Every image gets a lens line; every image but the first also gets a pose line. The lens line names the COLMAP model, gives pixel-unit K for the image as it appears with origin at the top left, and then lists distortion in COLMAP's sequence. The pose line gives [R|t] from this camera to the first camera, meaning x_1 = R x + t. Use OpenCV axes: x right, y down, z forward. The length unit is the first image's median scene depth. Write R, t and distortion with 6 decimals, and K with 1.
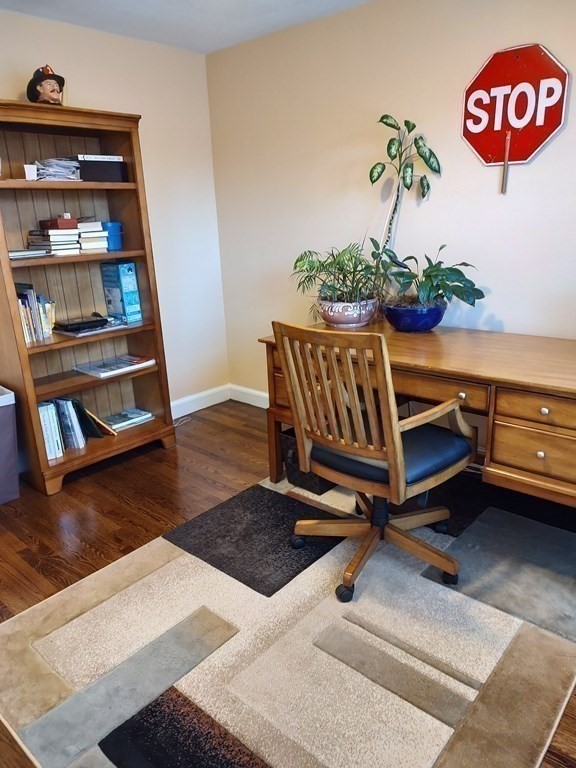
lens RADIAL K [[550.3, 0, 283.9], [0, 550.3, 389.6], [0, 0, 1]] dist [0.027775, -0.023329]
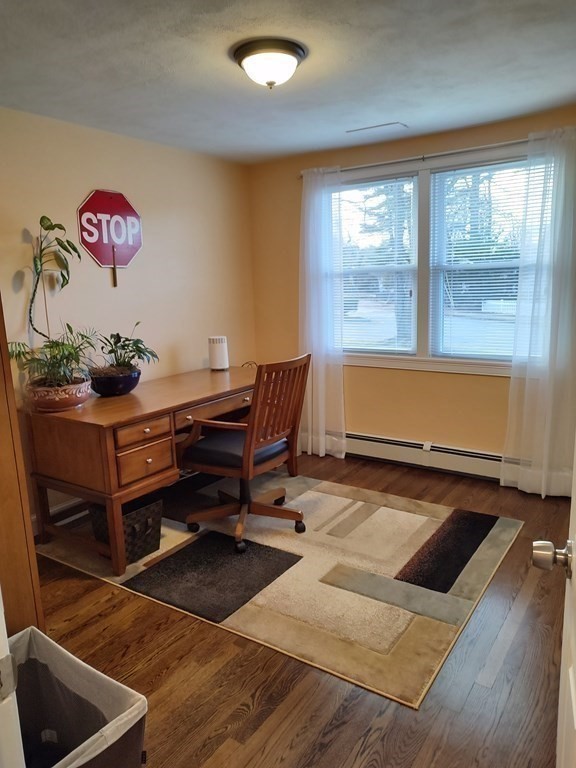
lens RADIAL K [[550.3, 0, 283.8], [0, 550.3, 383.3], [0, 0, 1]] dist [0.027775, -0.023329]
pose [[-0.112164, -0.156722, 0.981253, -1.113532], [0.334912, 0.923745, 0.185820, -0.260741], [-0.935550, 0.349476, -0.051123, 0.804886]]
